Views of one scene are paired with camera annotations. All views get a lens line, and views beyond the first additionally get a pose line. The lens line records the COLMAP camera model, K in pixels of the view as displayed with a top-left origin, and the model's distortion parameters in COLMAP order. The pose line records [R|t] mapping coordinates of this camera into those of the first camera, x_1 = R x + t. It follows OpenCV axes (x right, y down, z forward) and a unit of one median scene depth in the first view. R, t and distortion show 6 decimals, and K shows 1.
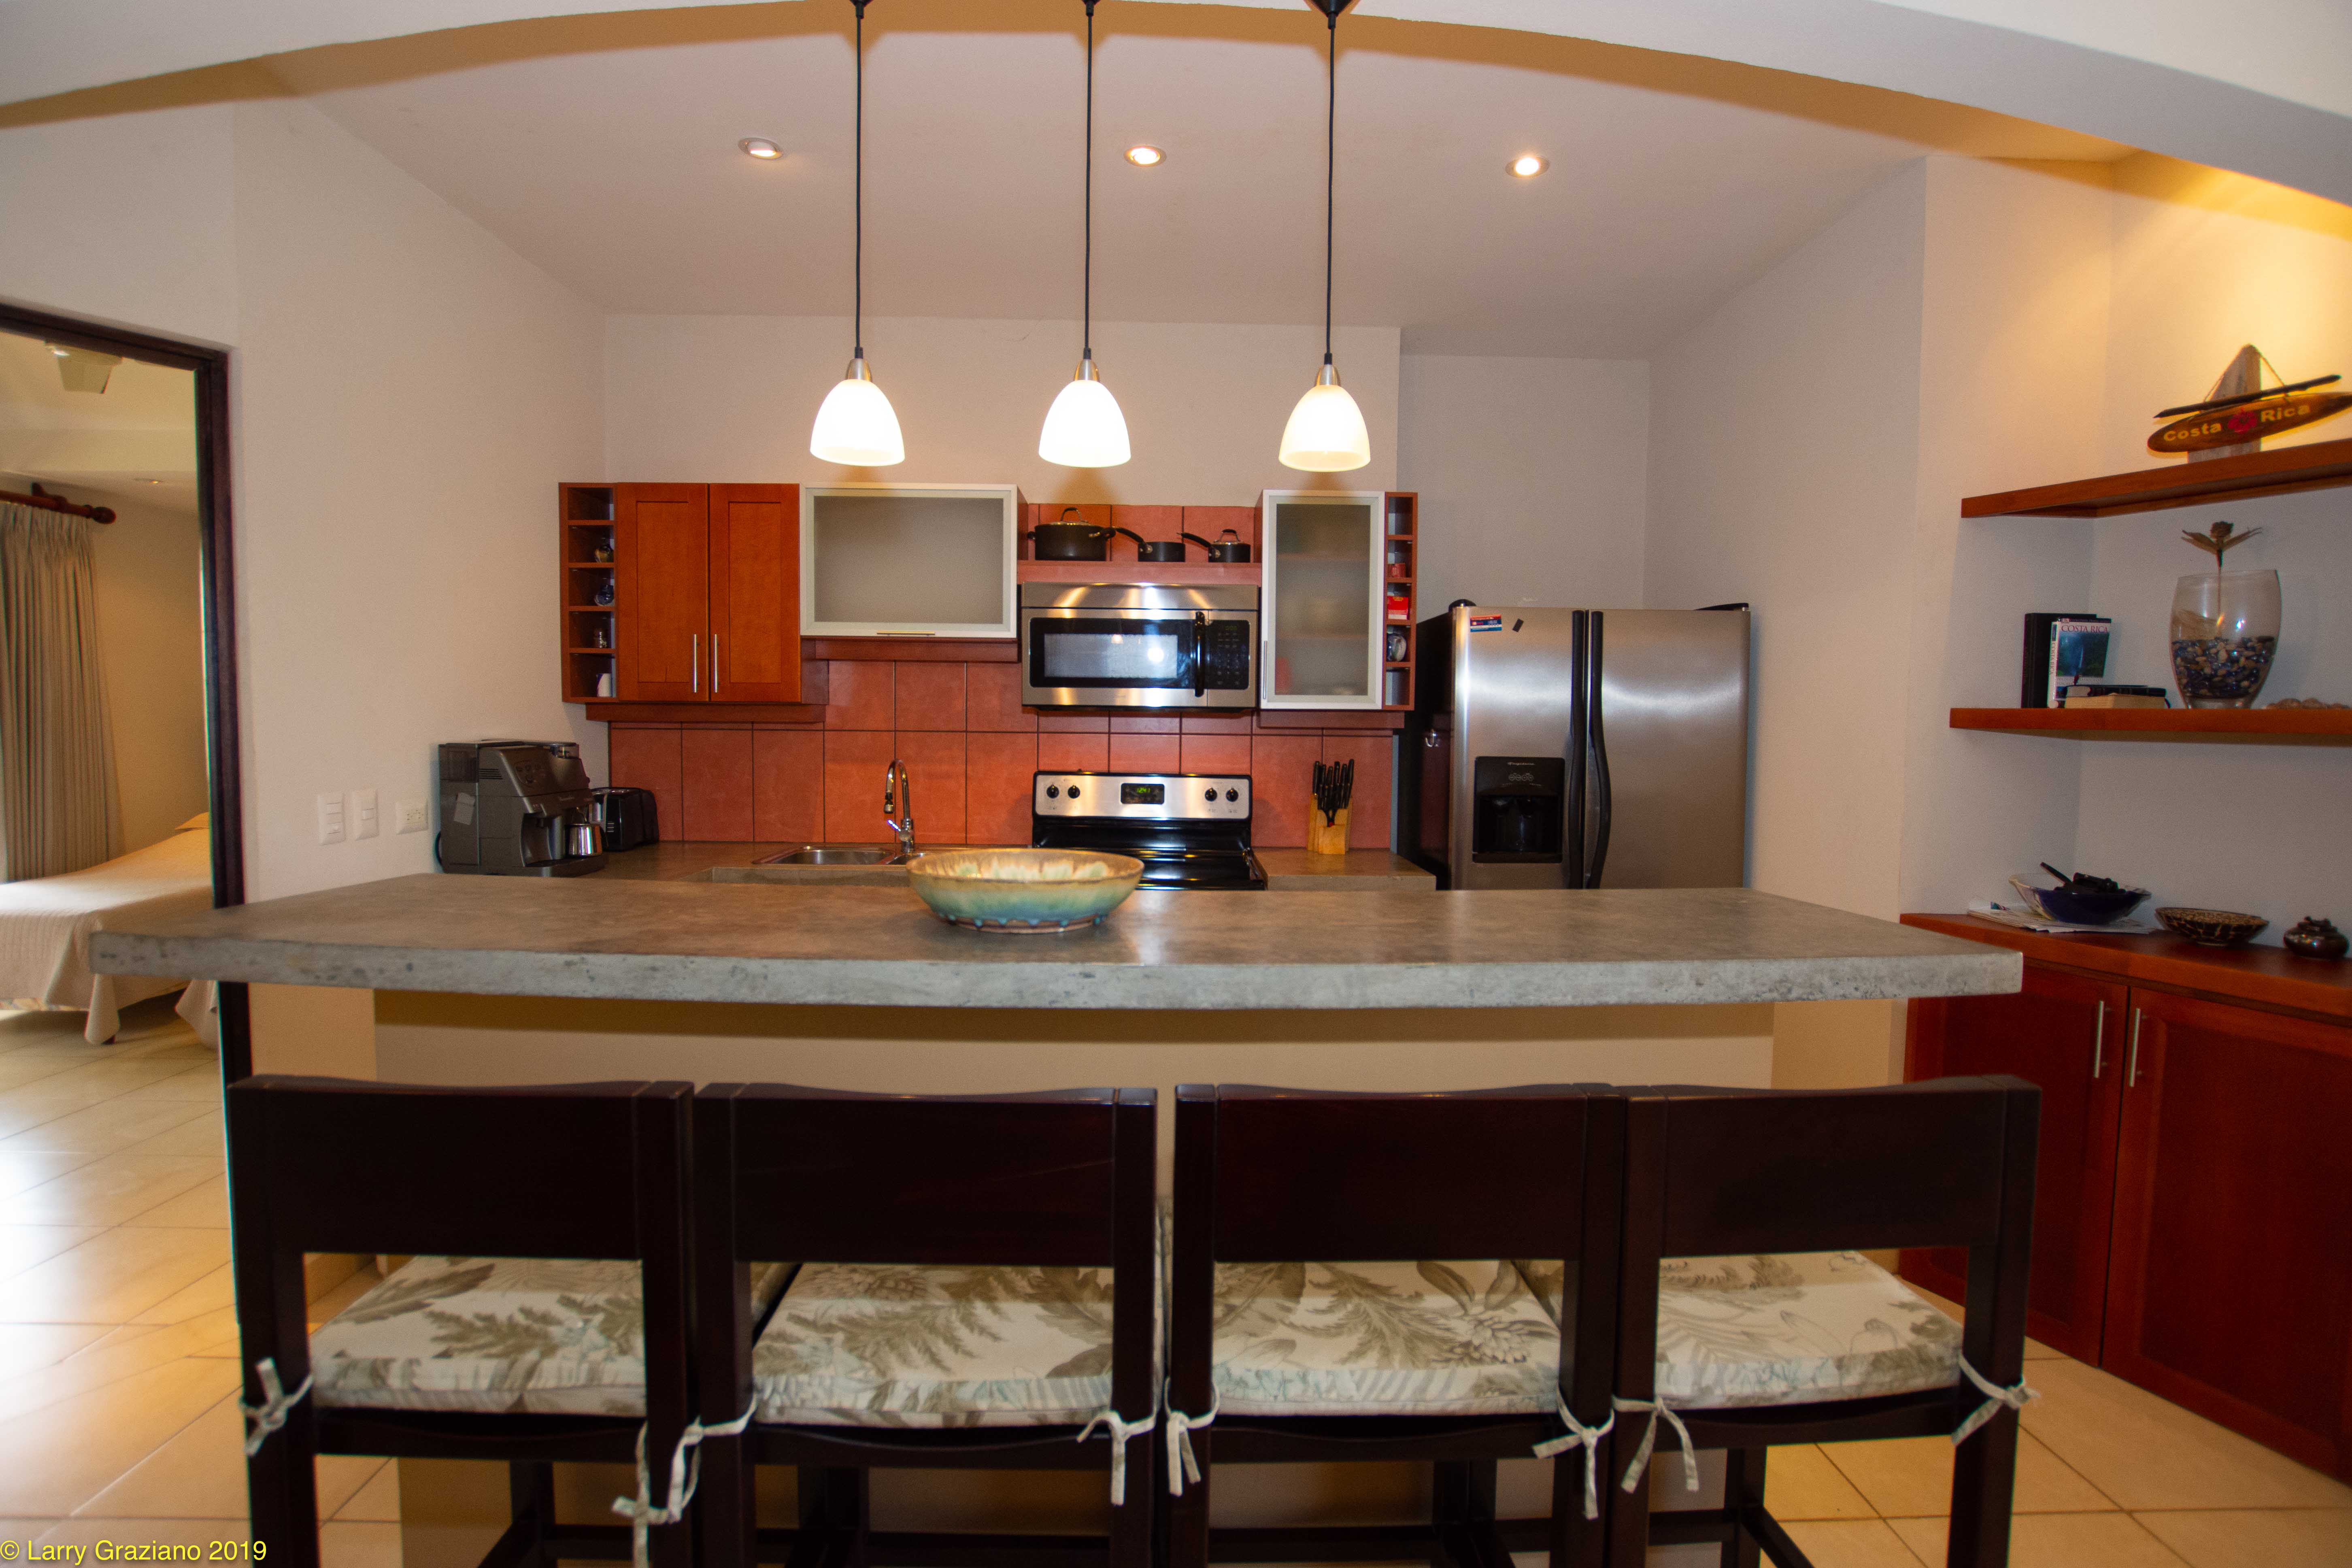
lens RADIAL K [[1072.2, 0, 1171.9], [0, 1072.2, 771.8], [0, 0, 1]] dist [-0.029320, 0.000198]
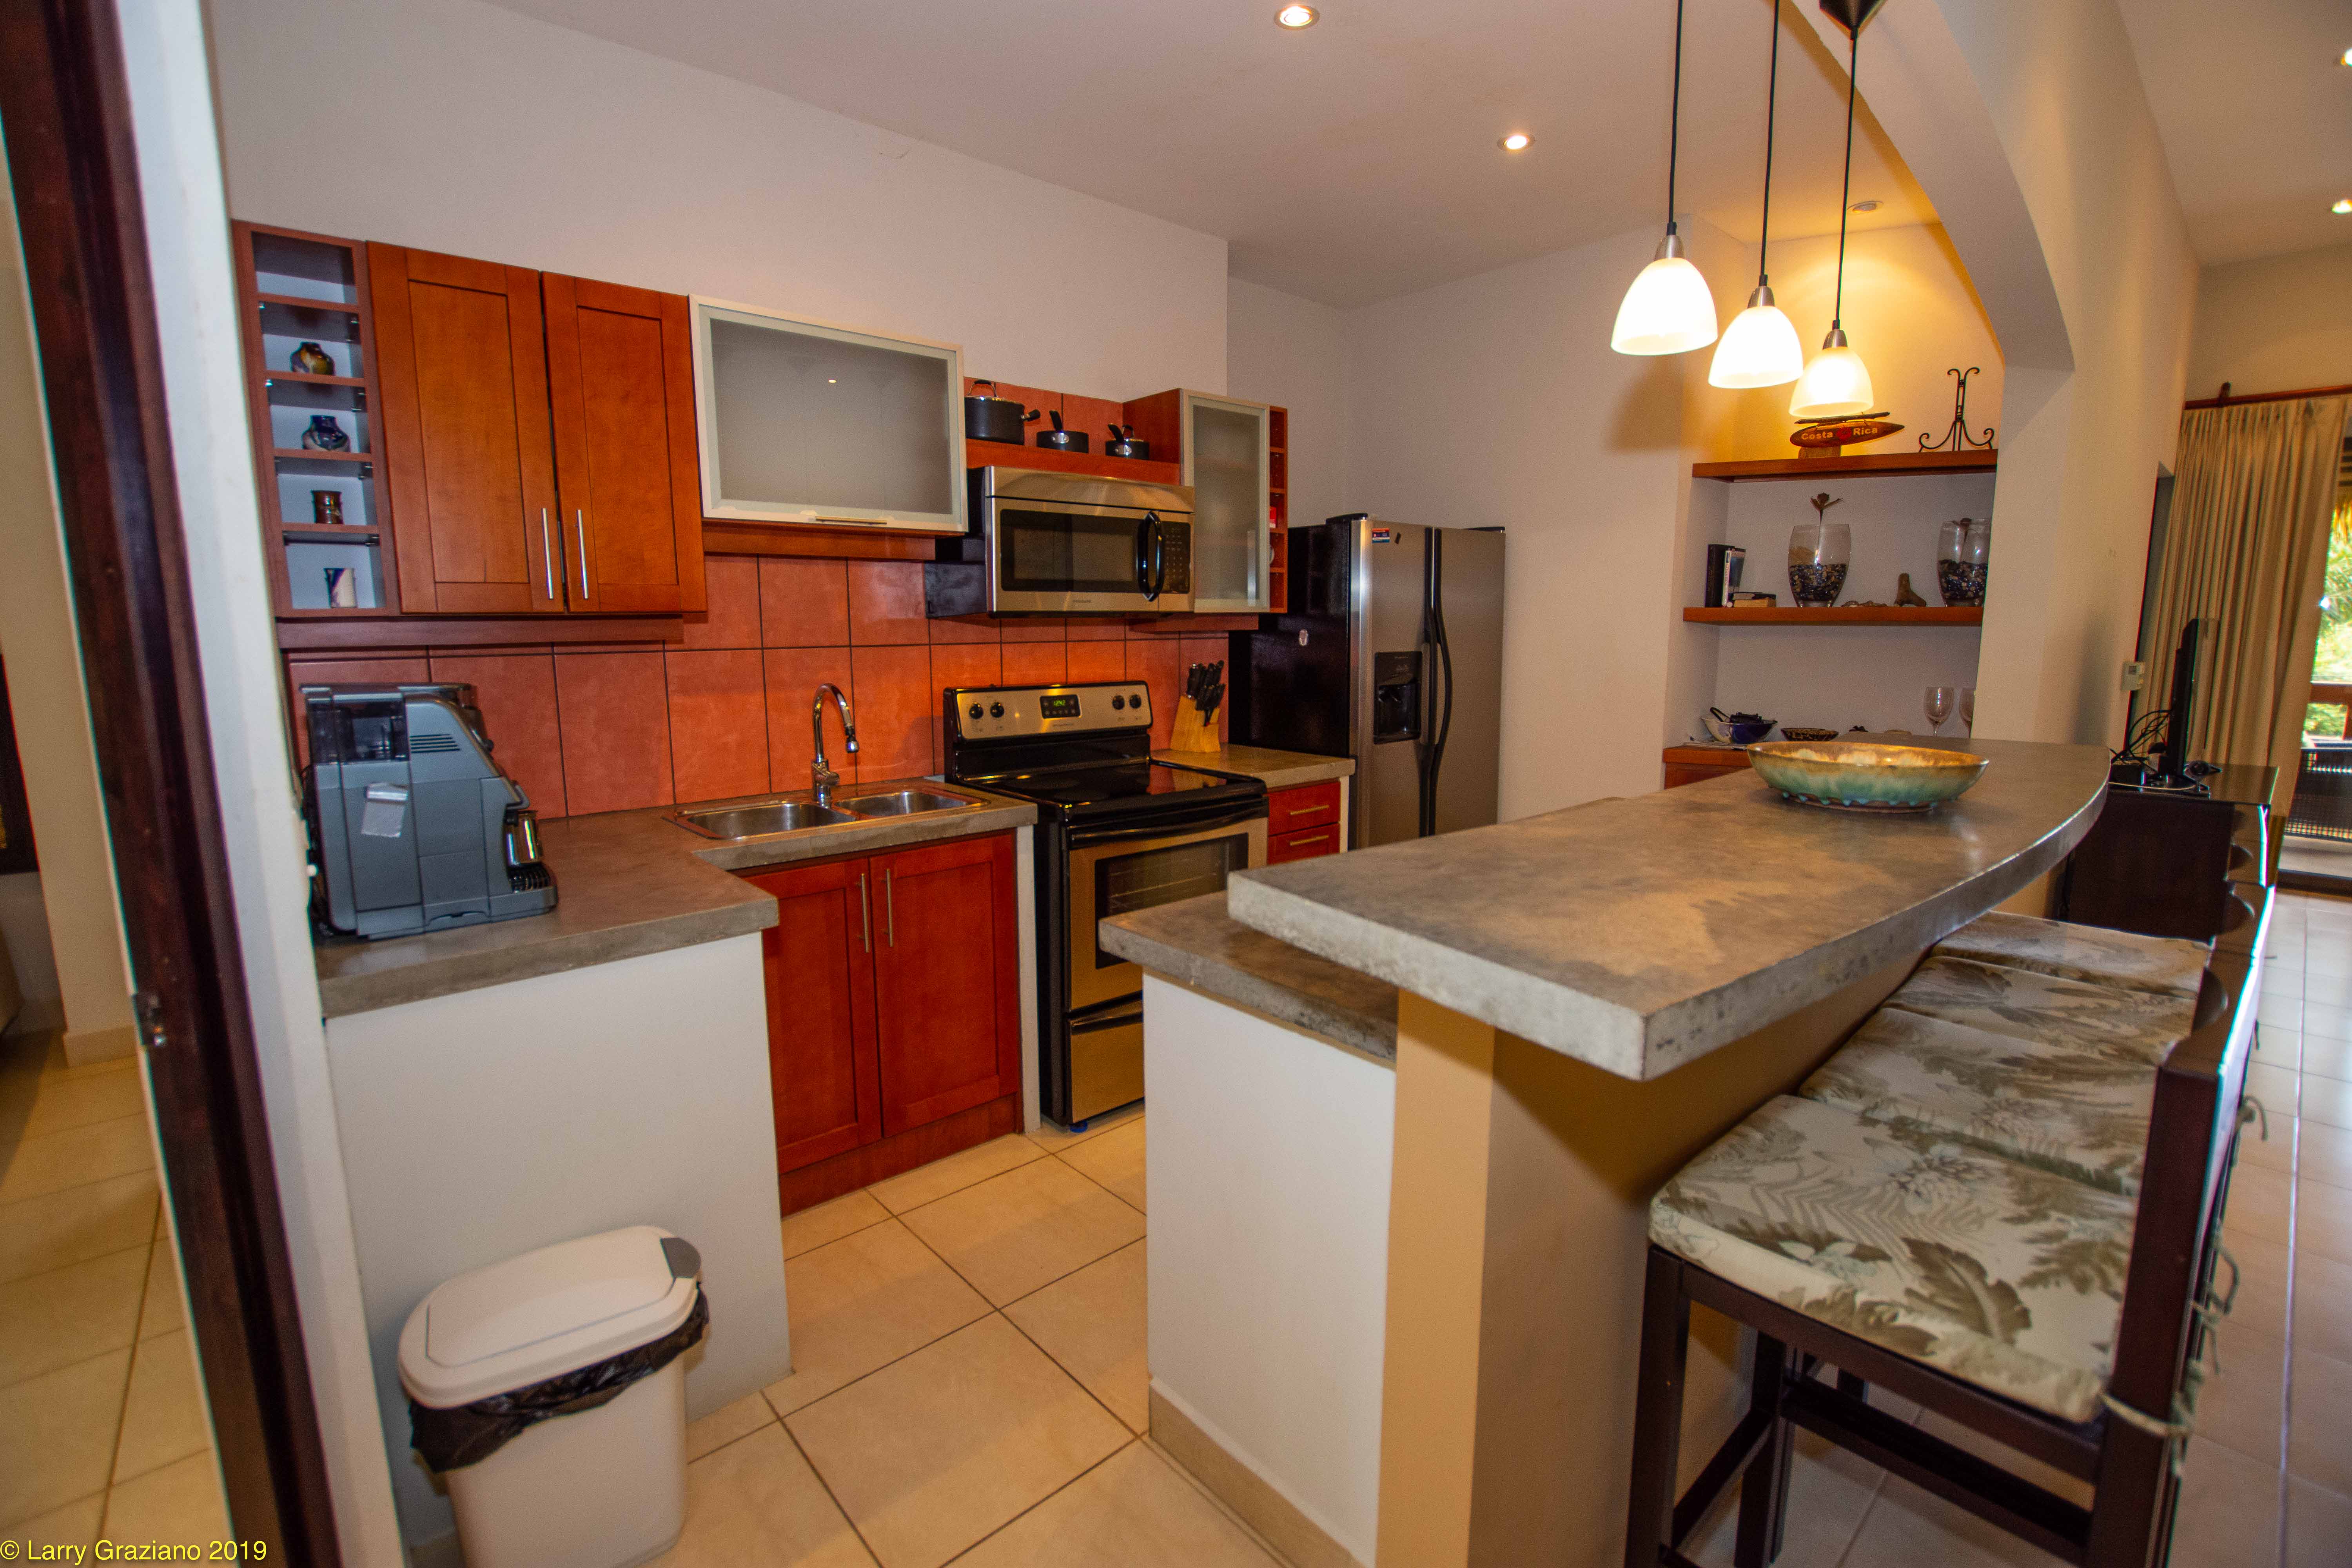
lens RADIAL K [[1038.8, 0, 1171.7], [0, 1038.8, 770.2], [0, 0, 1]] dist [-0.023731, 0.000369]
pose [[0.760815, -0.107671, 0.639975, -0.581462], [0.048008, 0.992777, 0.109954, -0.021226], [-0.647191, -0.052931, 0.760488, 0.268738]]
